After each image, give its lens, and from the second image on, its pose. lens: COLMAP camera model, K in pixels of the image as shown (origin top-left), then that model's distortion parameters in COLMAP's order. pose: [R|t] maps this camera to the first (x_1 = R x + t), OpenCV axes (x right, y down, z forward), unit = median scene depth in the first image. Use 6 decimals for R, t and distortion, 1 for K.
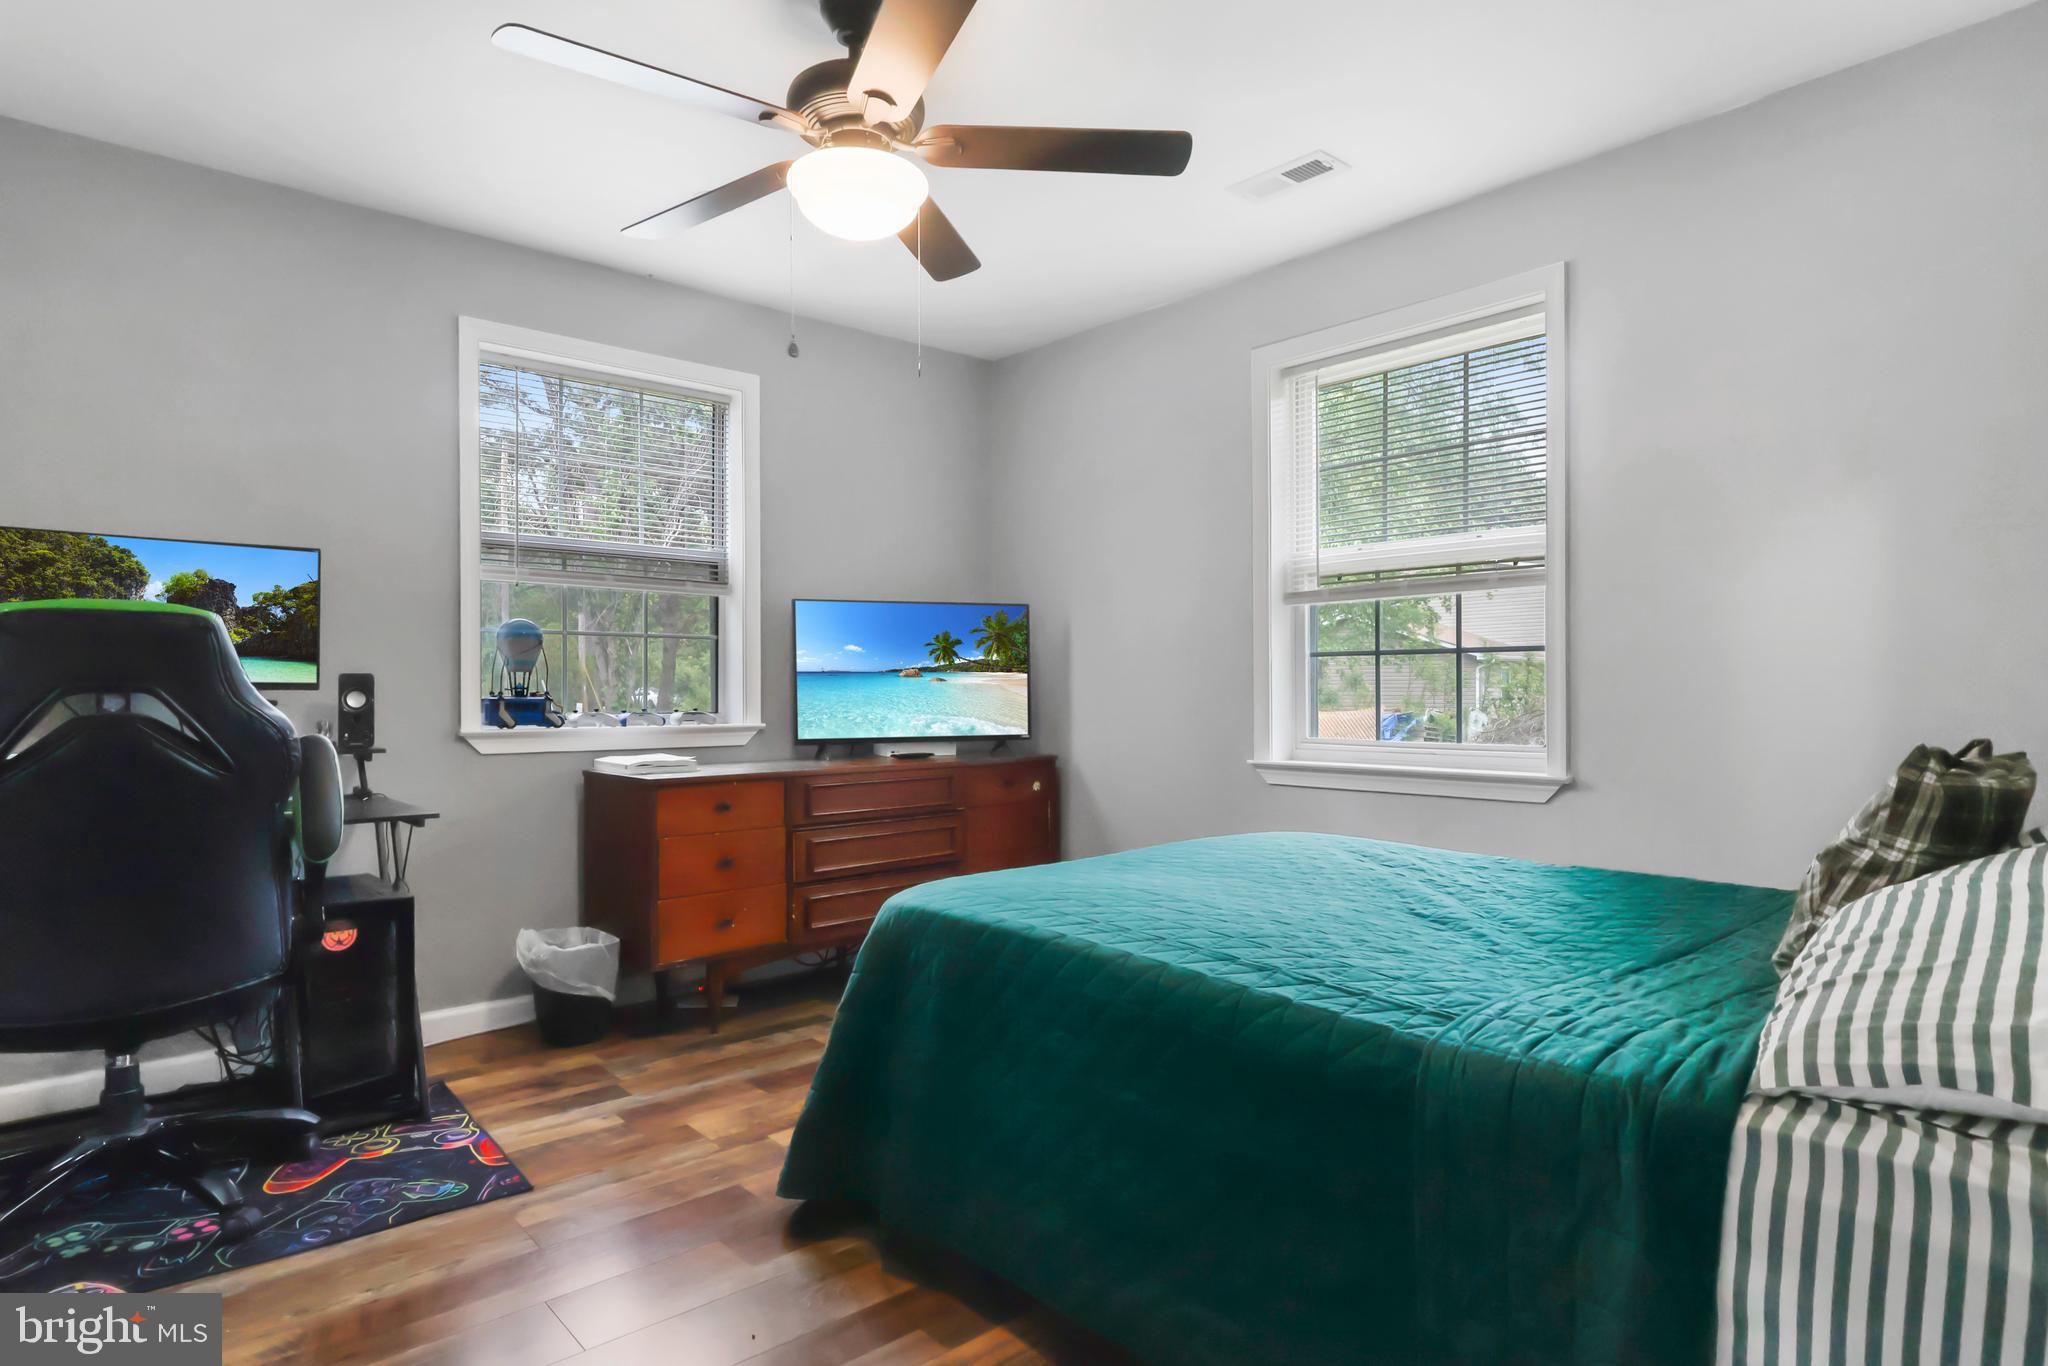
lens RADIAL K [[1111.0, 0, 1011.2], [0, 1111.0, 693.1], [0, 0, 1]] dist [0.000312, 0.000161]
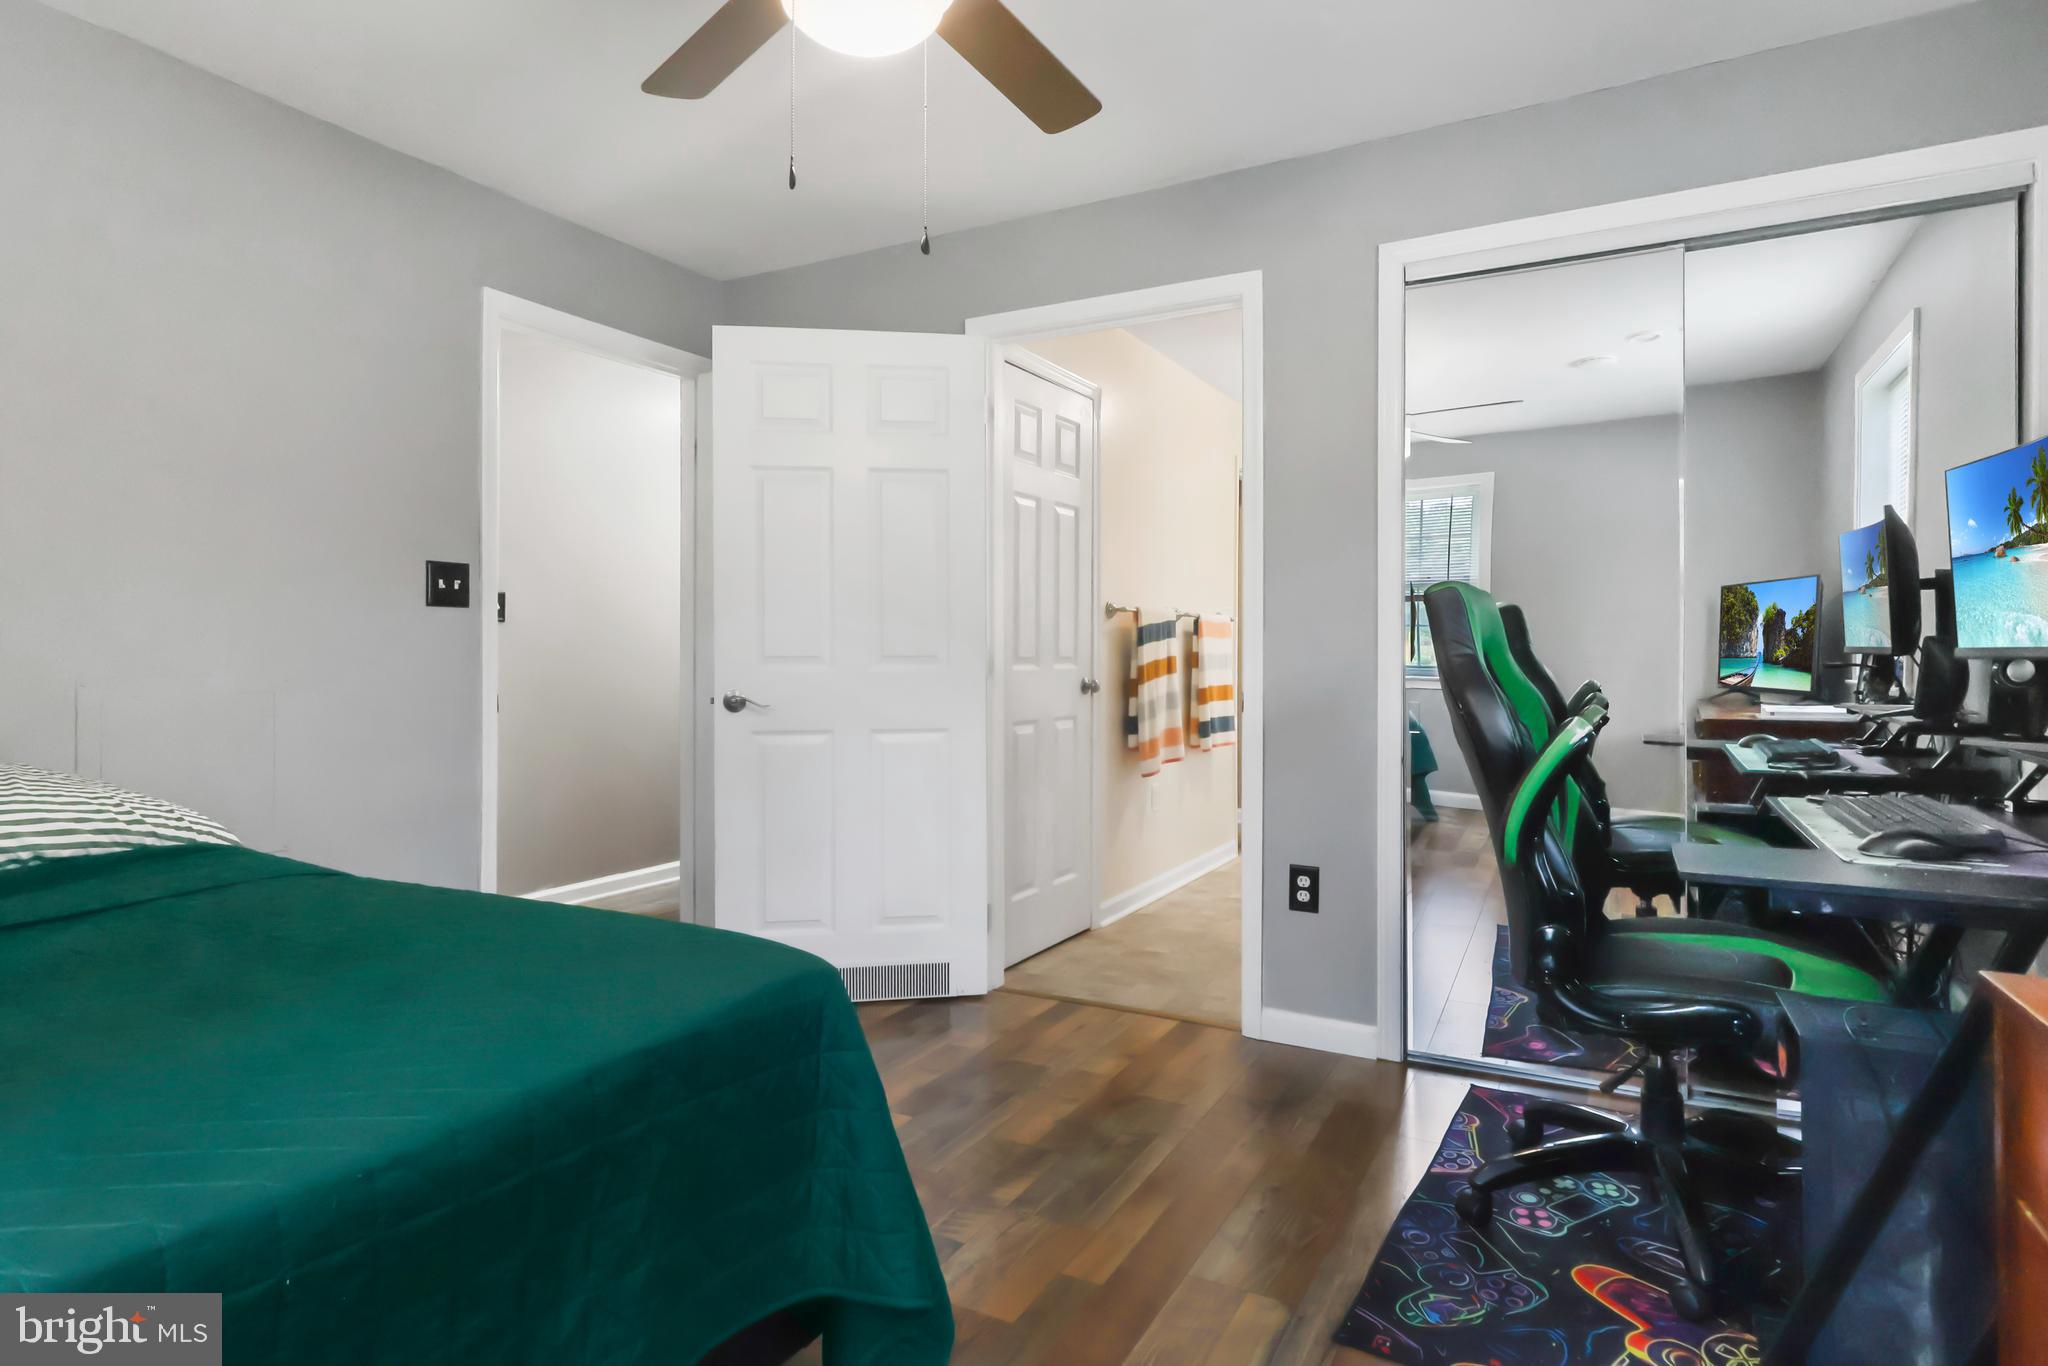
lens RADIAL K [[1111.0, 0, 1011.2], [0, 1111.0, 693.1], [0, 0, 1]] dist [0.000312, 0.000161]
pose [[-0.939067, 0.019529, -0.343178, 0.019714], [0.006358, 0.999201, 0.039461, -0.017681], [0.343675, 0.034875, -0.938441, 1.674580]]
